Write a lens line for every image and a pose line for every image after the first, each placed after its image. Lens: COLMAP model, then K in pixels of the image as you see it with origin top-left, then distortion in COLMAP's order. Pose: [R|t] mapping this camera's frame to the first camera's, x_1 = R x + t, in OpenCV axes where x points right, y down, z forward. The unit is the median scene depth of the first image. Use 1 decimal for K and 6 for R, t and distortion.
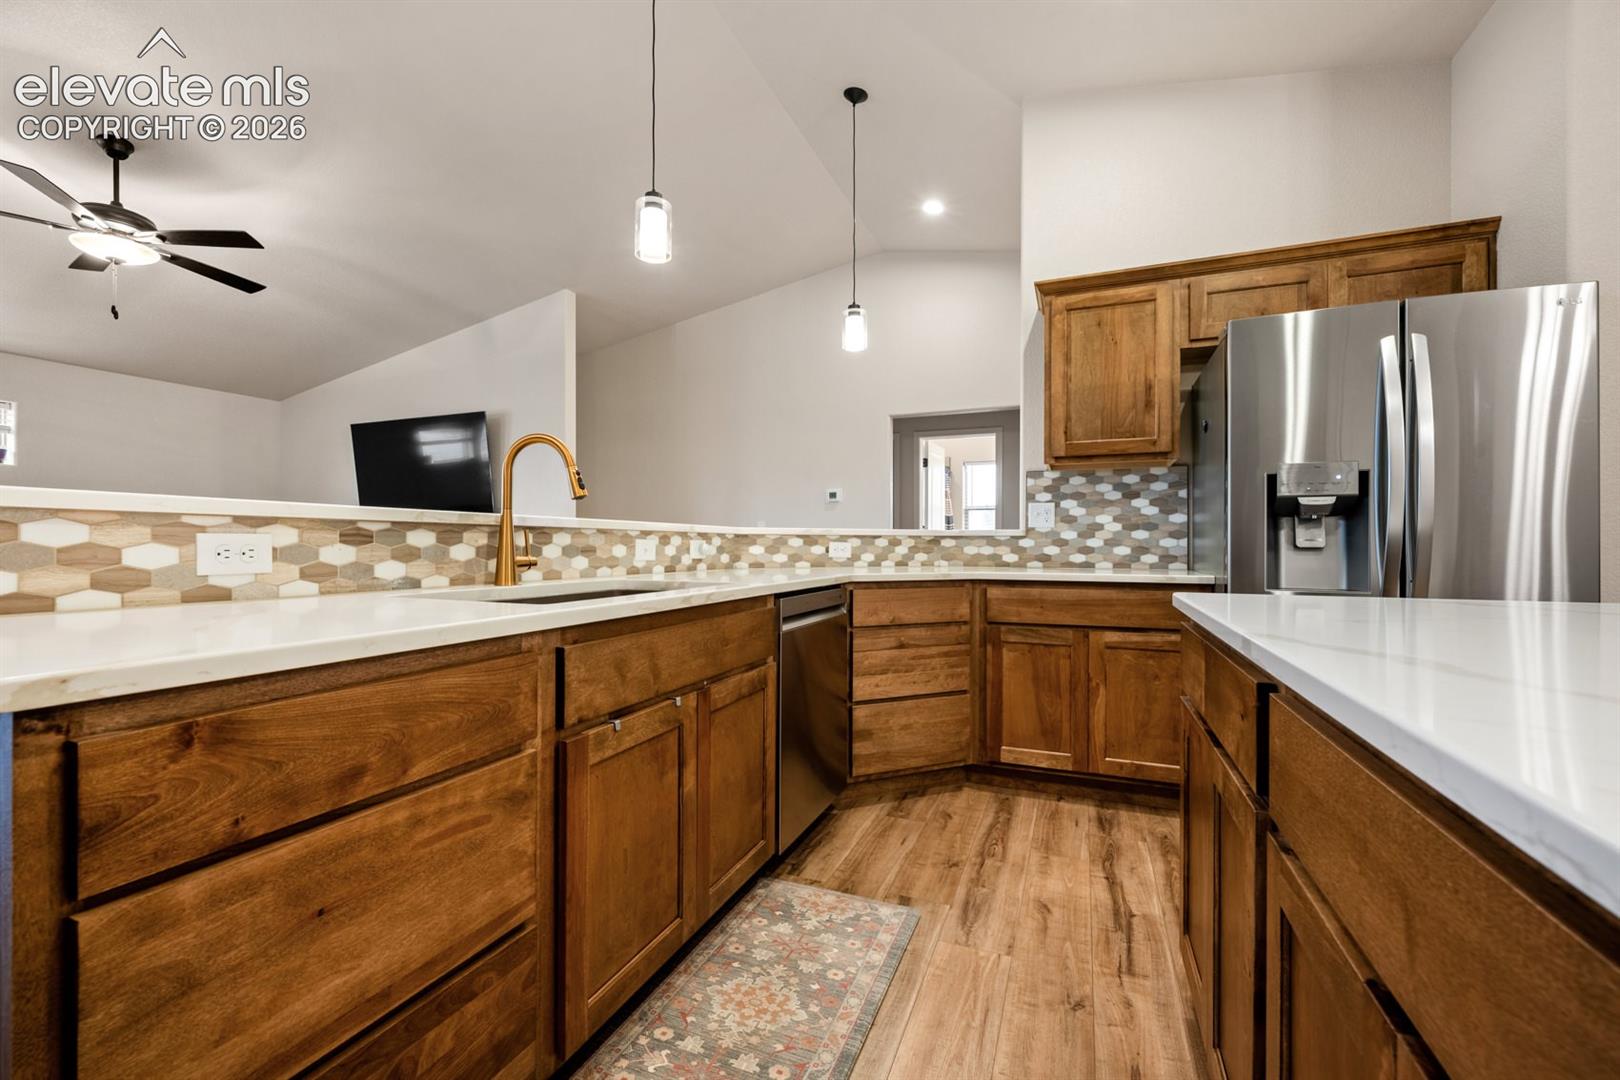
lens RADIAL K [[671.0, 0, 805.6], [0, 671.0, 544.6], [0, 0, 1]] dist [0.000779, -0.000878]
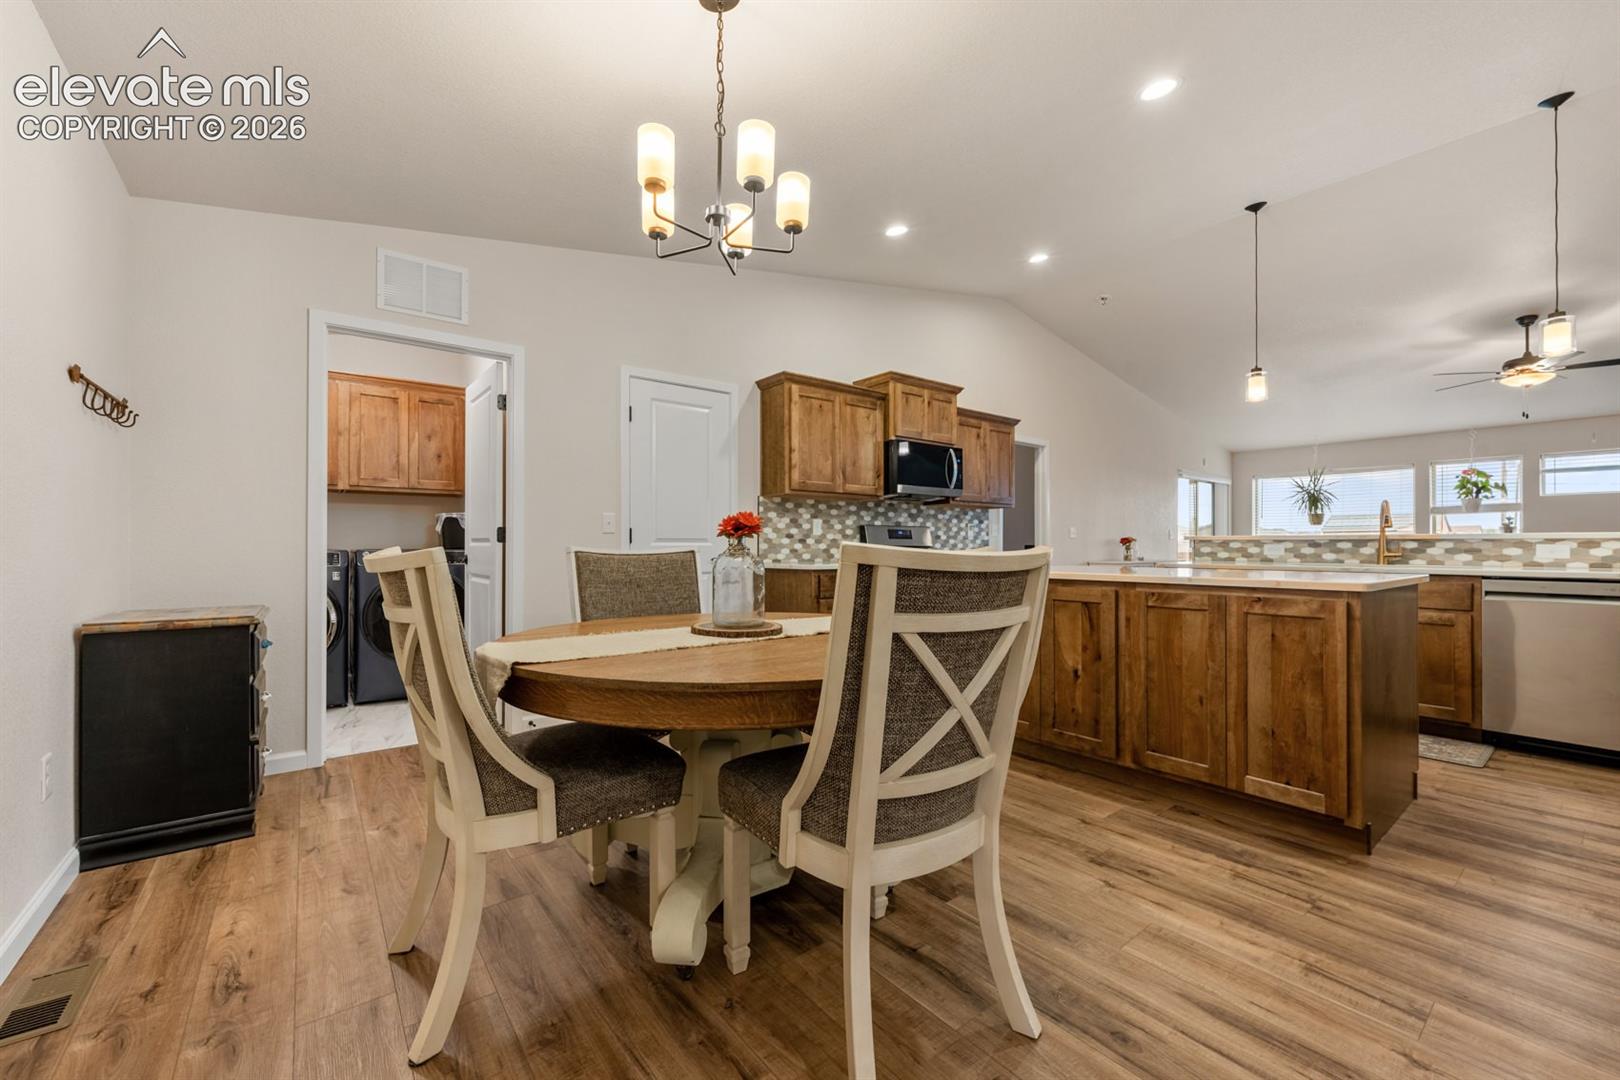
lens RADIAL K [[643.5, 0, 804.0], [0, 643.5, 544.1], [0, 0, 1]] dist [-0.001019, -0.000070]
pose [[-0.494490, -0.003397, -0.869176, 1.828068], [-0.000459, 0.999993, -0.003648, -0.001824], [0.869183, -0.001405, -0.494489, 0.252569]]
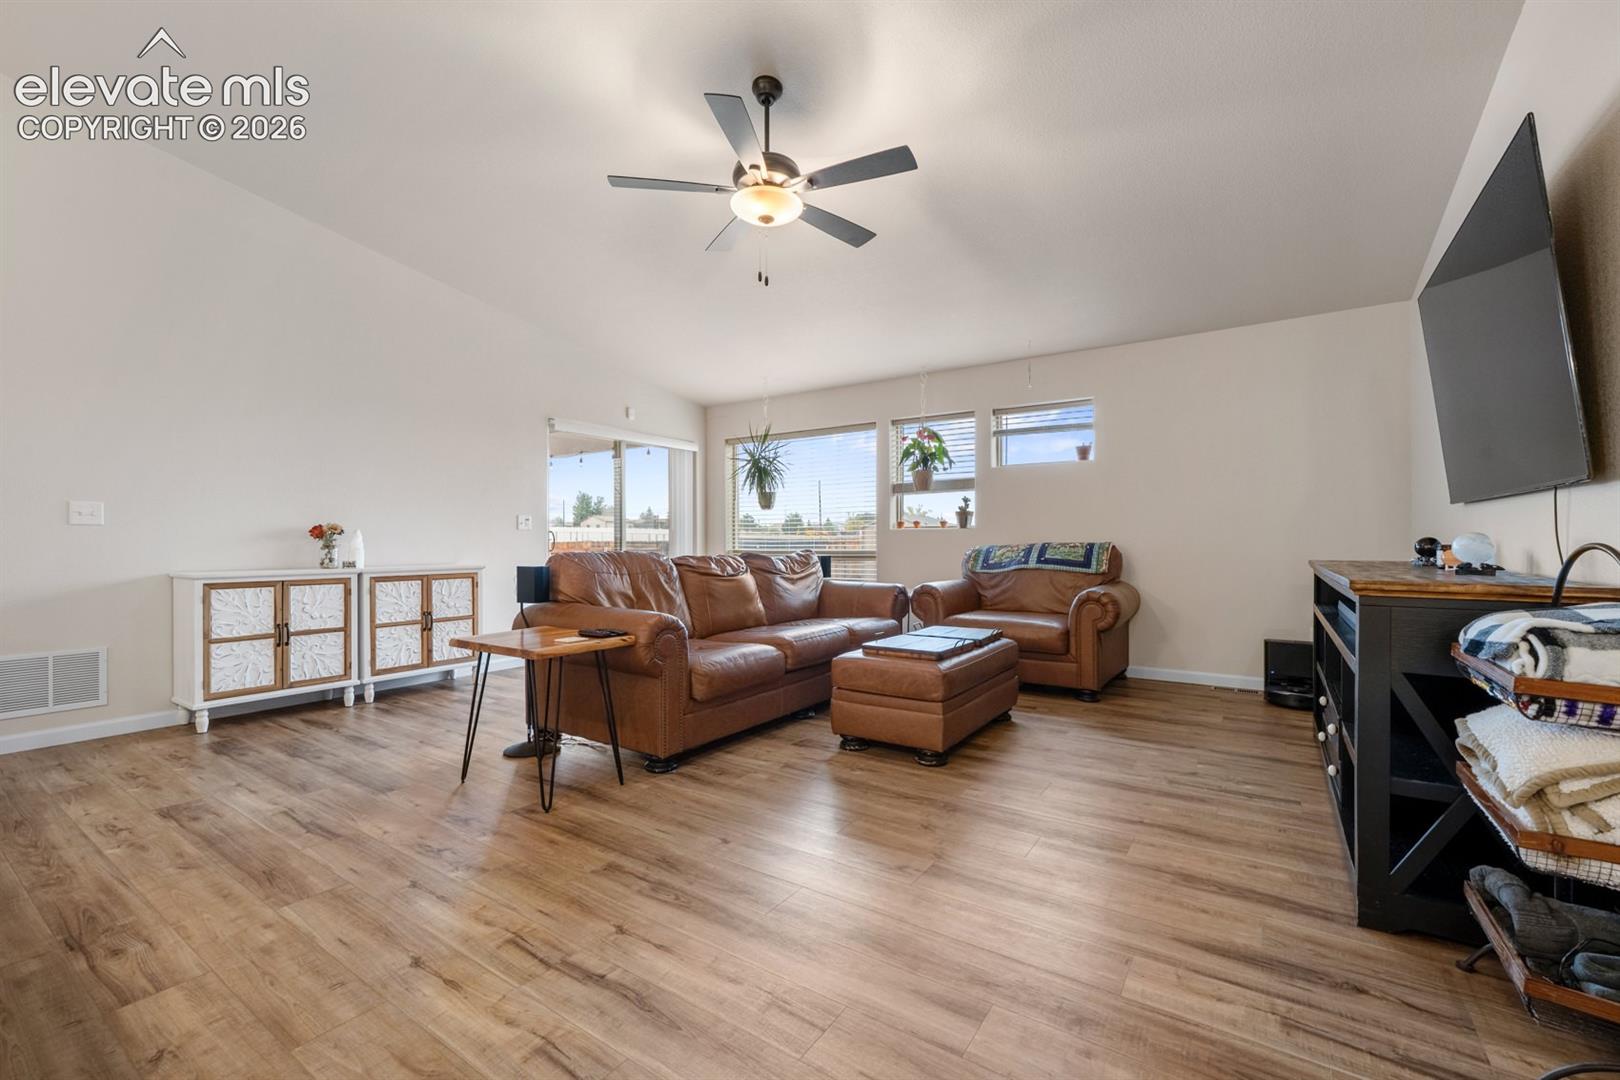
lens RADIAL K [[671.0, 0, 824.8], [0, 671.0, 543.0], [0, 0, 1]] dist [0.000779, -0.000878]
pose [[-0.189095, -0.000719, -0.981959, -0.225917], [0.005783, 0.999982, -0.001846, 0.013598], [0.981942, -0.006027, -0.189087, 1.676201]]
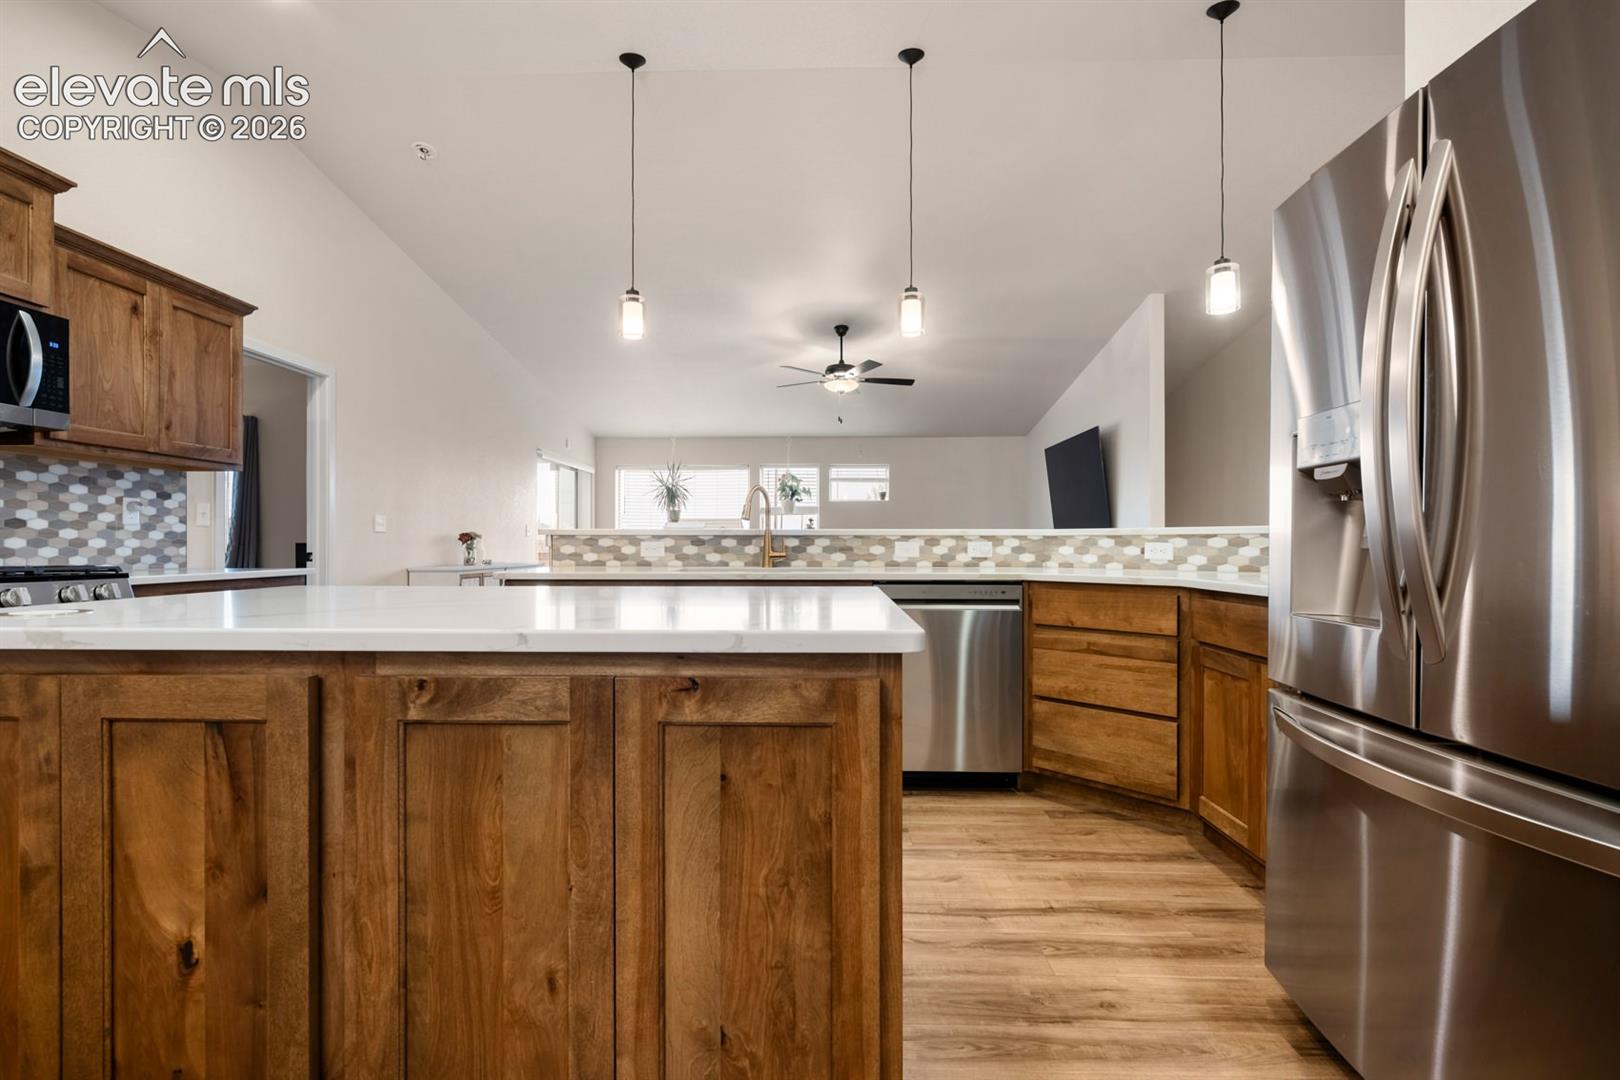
lens RADIAL K [[718.8, 0, 806.9], [0, 718.8, 544.8], [0, 0, 1]] dist [0.000846, -0.000465]
pose [[0.352925, -0.001857, -0.935650, 1.058386], [0.000965, 0.999998, -0.001621, 0.000750], [0.935651, -0.000331, 0.352927, 0.286917]]
